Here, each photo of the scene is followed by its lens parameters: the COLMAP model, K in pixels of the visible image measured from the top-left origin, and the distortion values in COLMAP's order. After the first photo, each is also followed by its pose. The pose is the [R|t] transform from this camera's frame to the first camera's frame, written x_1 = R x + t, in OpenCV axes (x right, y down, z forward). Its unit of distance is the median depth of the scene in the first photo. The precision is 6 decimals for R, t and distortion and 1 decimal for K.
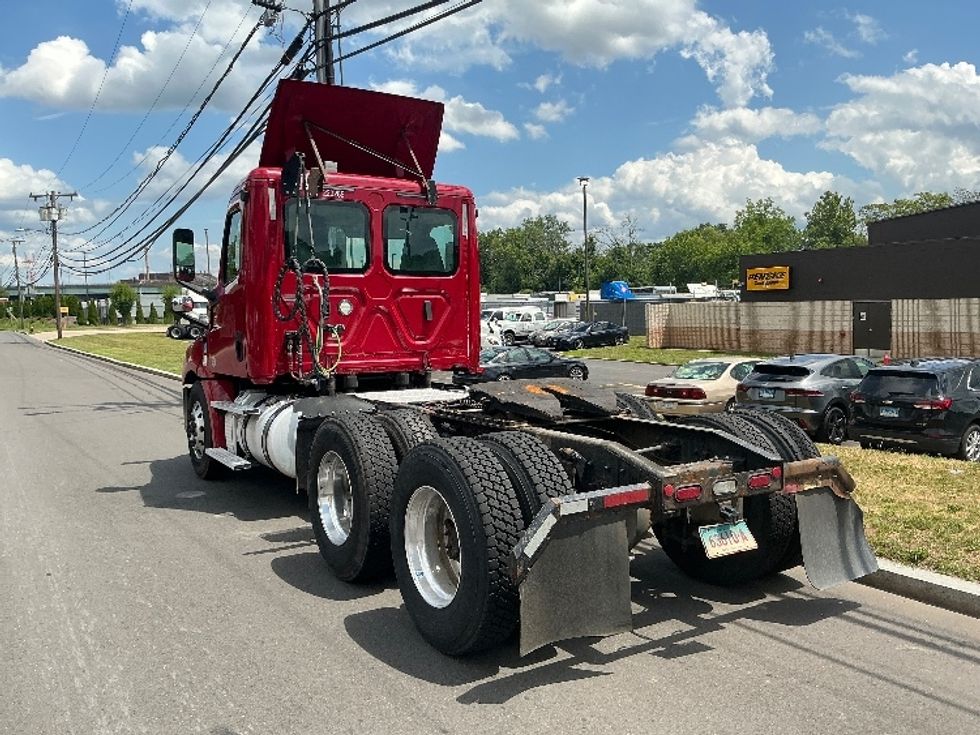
lens RADIAL K [[819.7, 0, 495.9], [0, 819.7, 364.2], [0, 0, 1]] dist [0.119186, -0.201640]
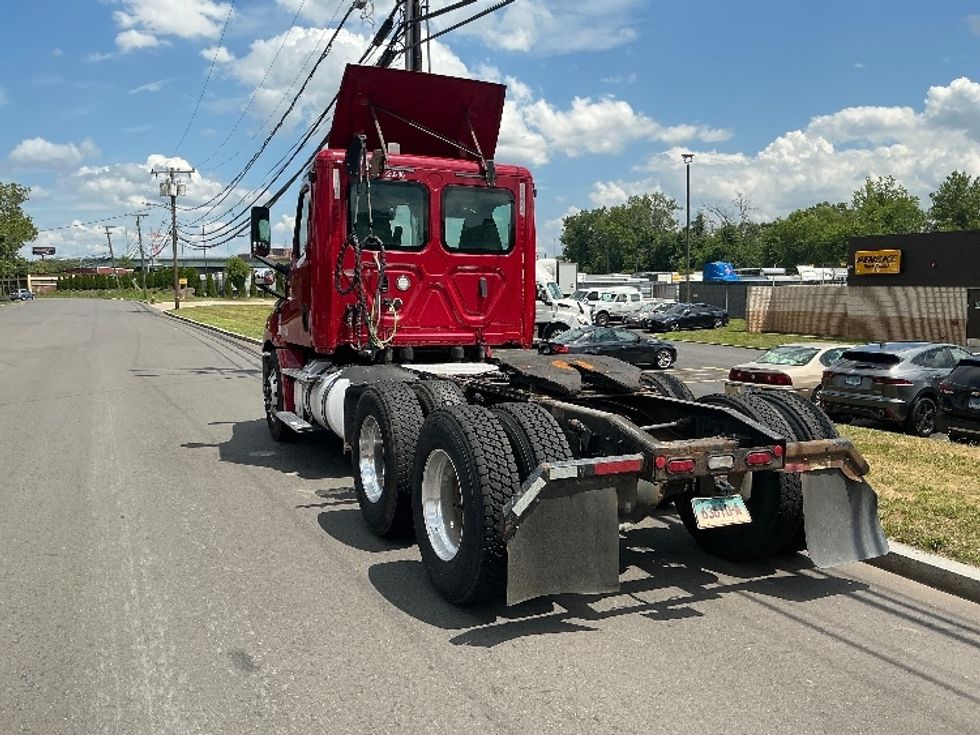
lens RADIAL K [[824.1, 0, 496.1], [0, 824.1, 370.0], [0, 0, 1]] dist [0.120651, -0.257678]
pose [[0.992124, 0.031943, -0.121119, 0.065219], [-0.028082, 0.999046, 0.033455, 0.003308], [0.122073, -0.029790, 0.992074, -0.036529]]
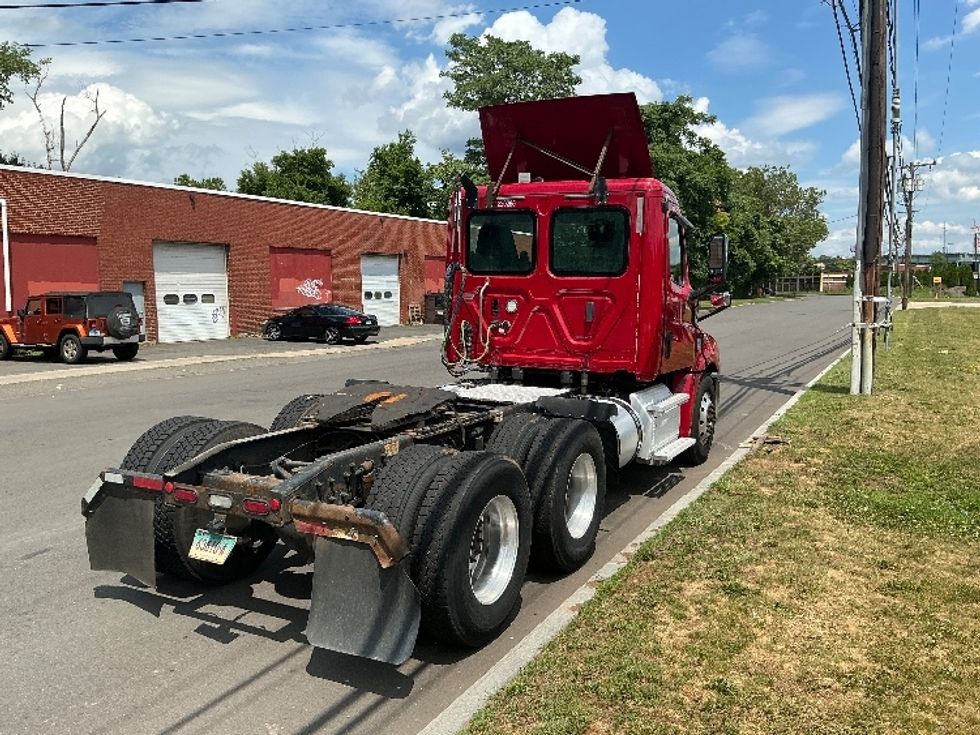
lens RADIAL K [[824.1, 0, 496.1], [0, 824.1, 370.0], [0, 0, 1]] dist [0.120651, -0.257678]
pose [[0.489643, 0.107832, -0.865229, 0.754223], [-0.065481, 0.994069, 0.086833, -0.076639], [0.869461, 0.014138, 0.493800, 0.423269]]
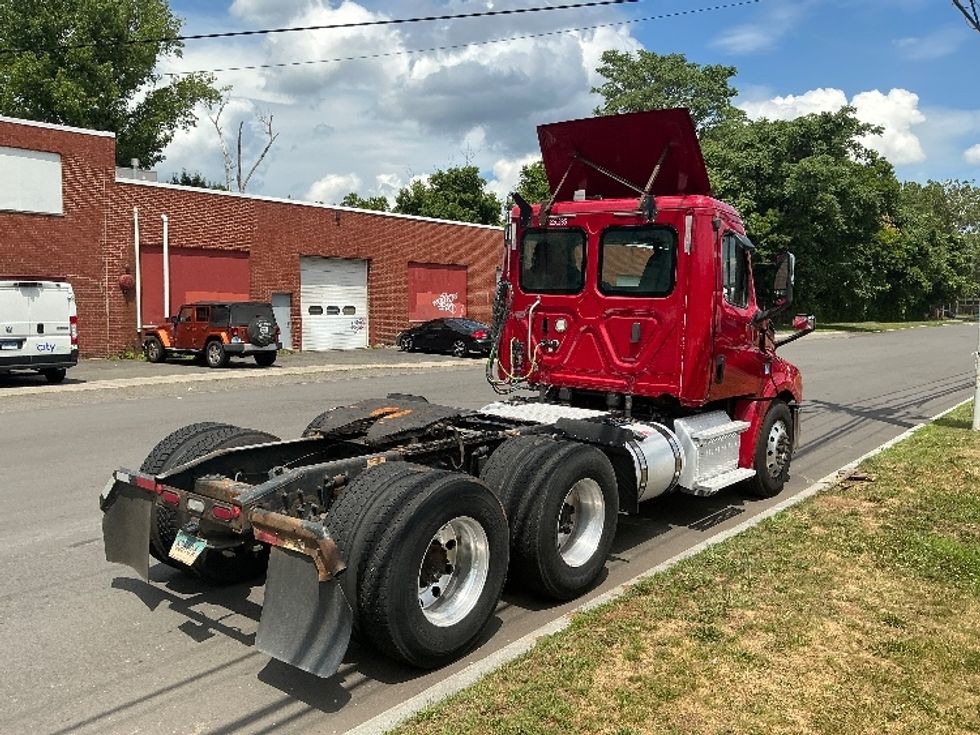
lens RADIAL K [[824.1, 0, 496.1], [0, 824.1, 370.0], [0, 0, 1]] dist [0.120651, -0.257678]
pose [[0.320086, 0.105764, -0.941466, 0.804307], [-0.084829, 0.992957, 0.082708, -0.090787], [0.943583, 0.053390, 0.326804, 0.551762]]
